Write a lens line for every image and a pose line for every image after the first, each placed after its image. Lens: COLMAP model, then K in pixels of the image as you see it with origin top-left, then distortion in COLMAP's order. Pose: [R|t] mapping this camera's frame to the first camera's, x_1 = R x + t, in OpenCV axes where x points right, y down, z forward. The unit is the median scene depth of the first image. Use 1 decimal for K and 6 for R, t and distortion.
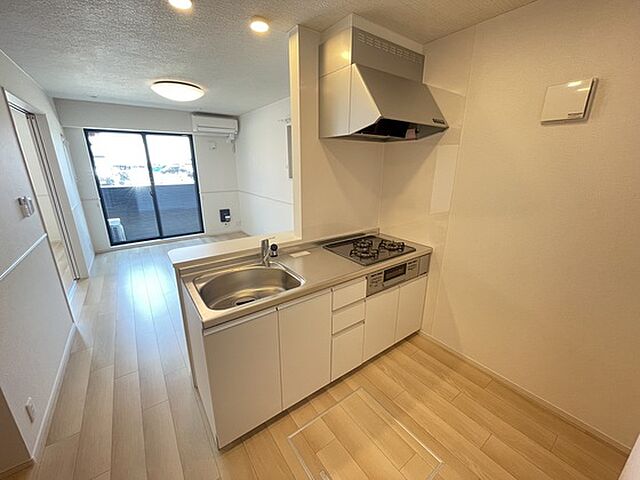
lens RADIAL K [[259.5, 0, 314.7], [0, 259.5, 242.1], [0, 0, 1]] dist [-0.006167, 0.001212]
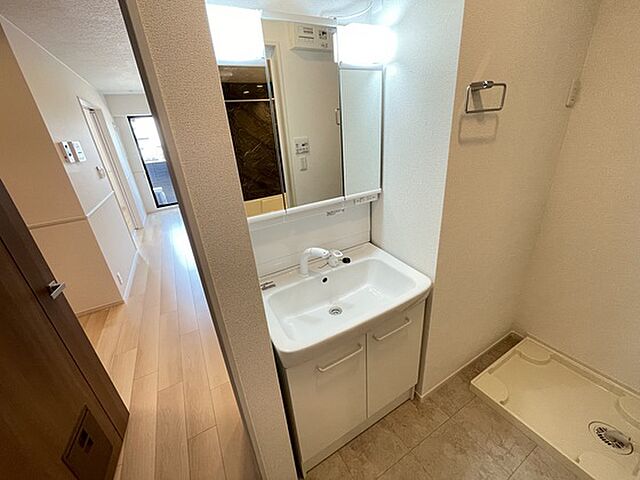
lens RADIAL K [[259.5, 0, 310.0], [0, 259.5, 238.5], [0, 0, 1]] dist [-0.006167, 0.001212]
pose [[0.987318, -0.030687, -0.155759, 0.274457], [0.048622, 0.992441, 0.112676, 0.099339], [0.151124, -0.118820, 0.981348, -0.290783]]
